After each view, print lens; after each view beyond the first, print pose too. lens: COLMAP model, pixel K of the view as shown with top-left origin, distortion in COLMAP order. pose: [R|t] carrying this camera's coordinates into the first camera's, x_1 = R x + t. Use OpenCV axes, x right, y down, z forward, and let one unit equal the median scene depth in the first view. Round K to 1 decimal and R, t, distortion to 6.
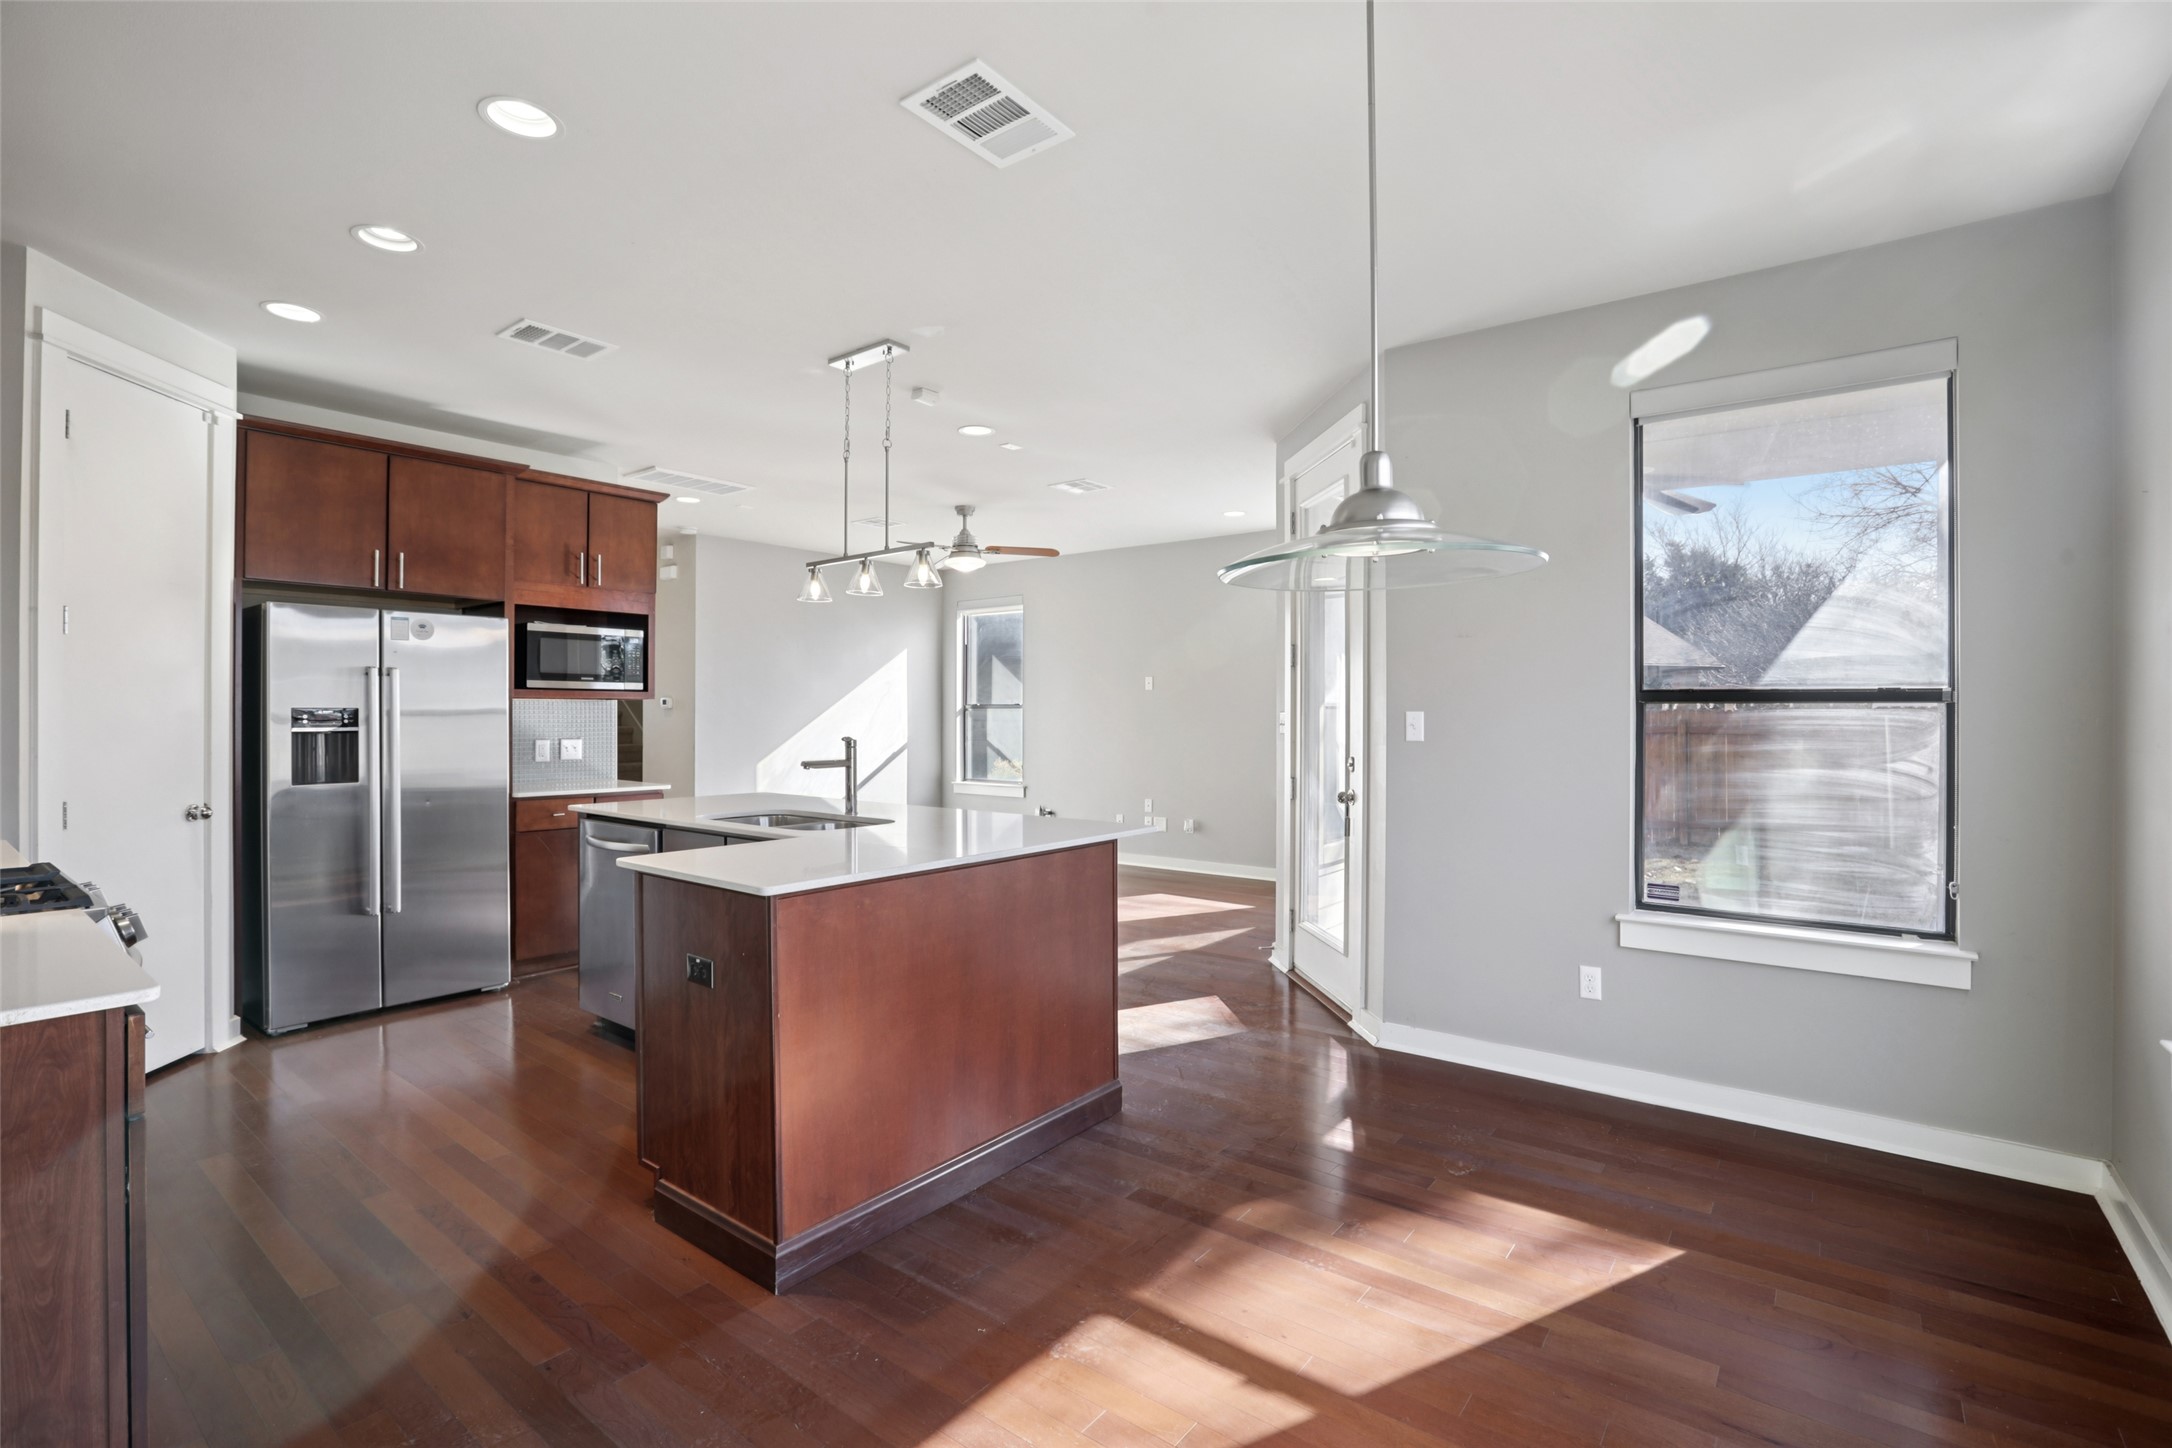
lens RADIAL K [[1002.6, 0, 1085.5], [0, 1002.6, 717.7], [0, 0, 1]] dist [-0.018226, 0.000426]
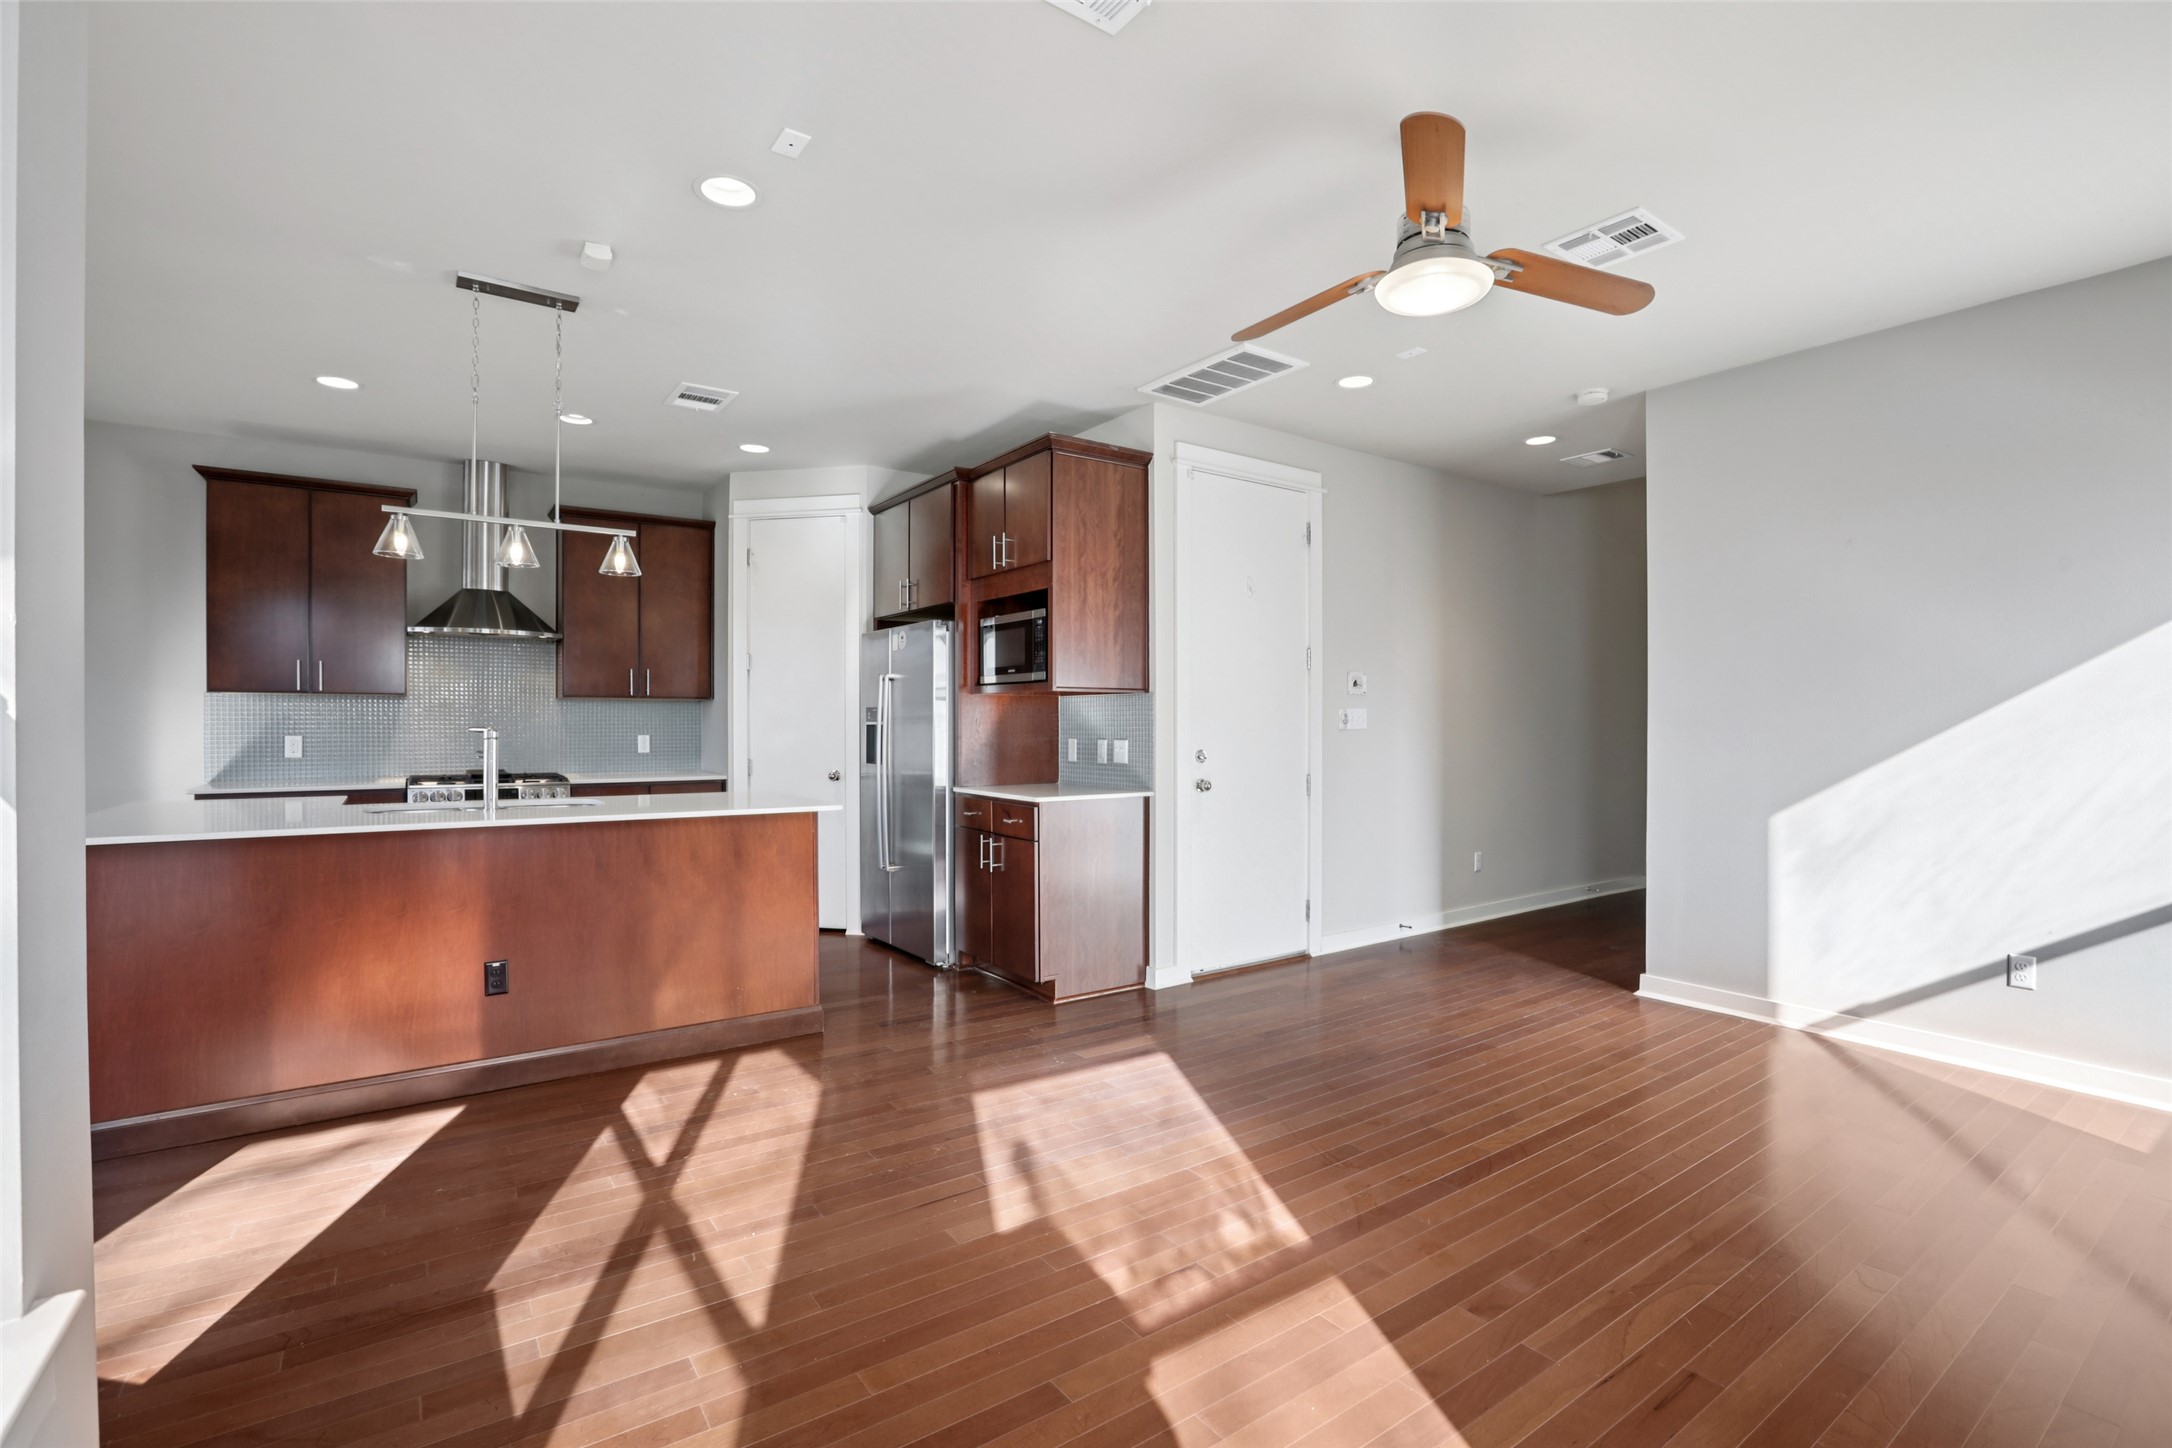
lens RADIAL K [[1000.6, 0, 1086.0], [0, 1000.6, 724.0], [0, 0, 1]] dist [-0.043889, 0.000812]
pose [[-0.279802, -0.002397, -0.960055, 0.383188], [-0.005856, 0.999983, -0.000790, 0.010526], [0.960040, 0.005401, -0.279811, 1.444960]]
